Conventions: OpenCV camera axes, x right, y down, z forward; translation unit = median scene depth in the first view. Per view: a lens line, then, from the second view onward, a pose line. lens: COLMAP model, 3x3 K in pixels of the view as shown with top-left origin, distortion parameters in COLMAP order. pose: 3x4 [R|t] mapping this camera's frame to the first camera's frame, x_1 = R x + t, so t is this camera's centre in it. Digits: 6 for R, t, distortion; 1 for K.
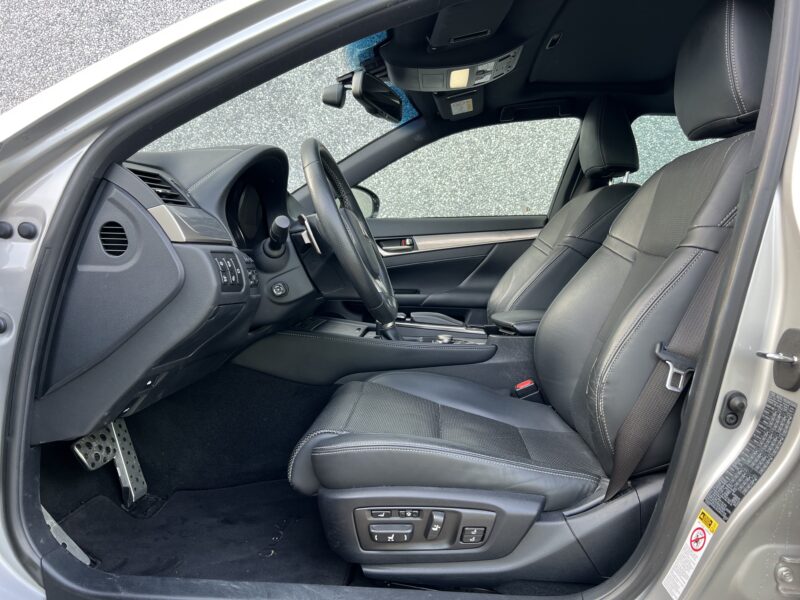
lens RADIAL K [[559.2, 0, 401.8], [0, 559.2, 306.6], [0, 0, 1]] dist [0.009667, 0.001490]
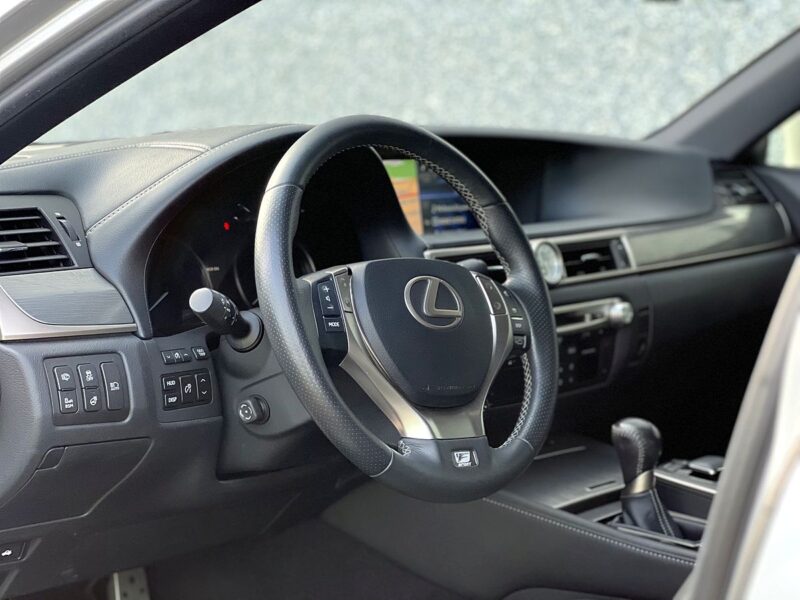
lens RADIAL K [[1735.2, 0, 404.2], [0, 1735.2, 297.9], [0, 0, 1]] dist [0.261723, 0.000000]
pose [[0.795231, 0.086887, -0.600049, 0.921433], [-0.079675, 0.996072, 0.038640, -0.223773], [0.601049, 0.017081, 0.799030, -0.239637]]
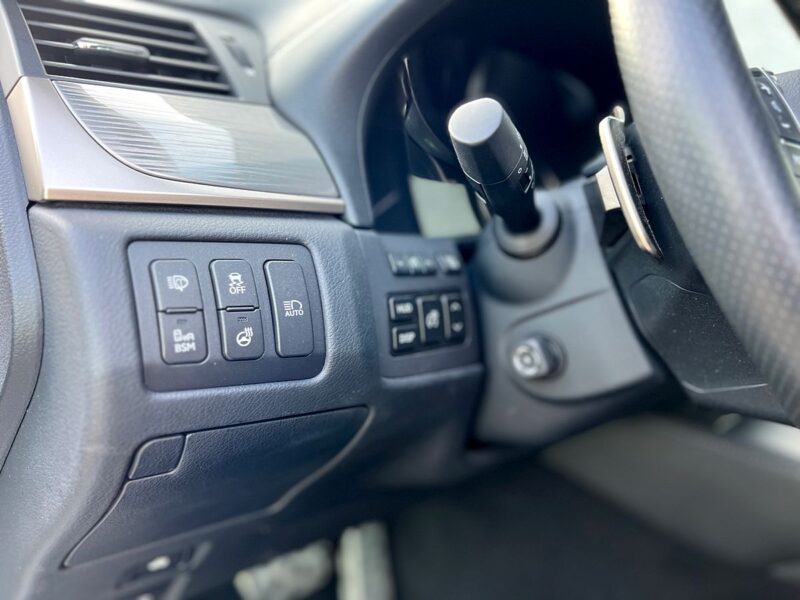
lens RADIAL K [[613.2, 0, 404.2], [0, 613.2, 301.6], [0, 0, 1]] dist [0.036676, -0.045248]
pose [[0.720263, 0.089083, -0.687957, -0.036409], [-0.080374, 0.995758, 0.044791, -0.076605], [0.689029, 0.023033, 0.724368, 0.734930]]
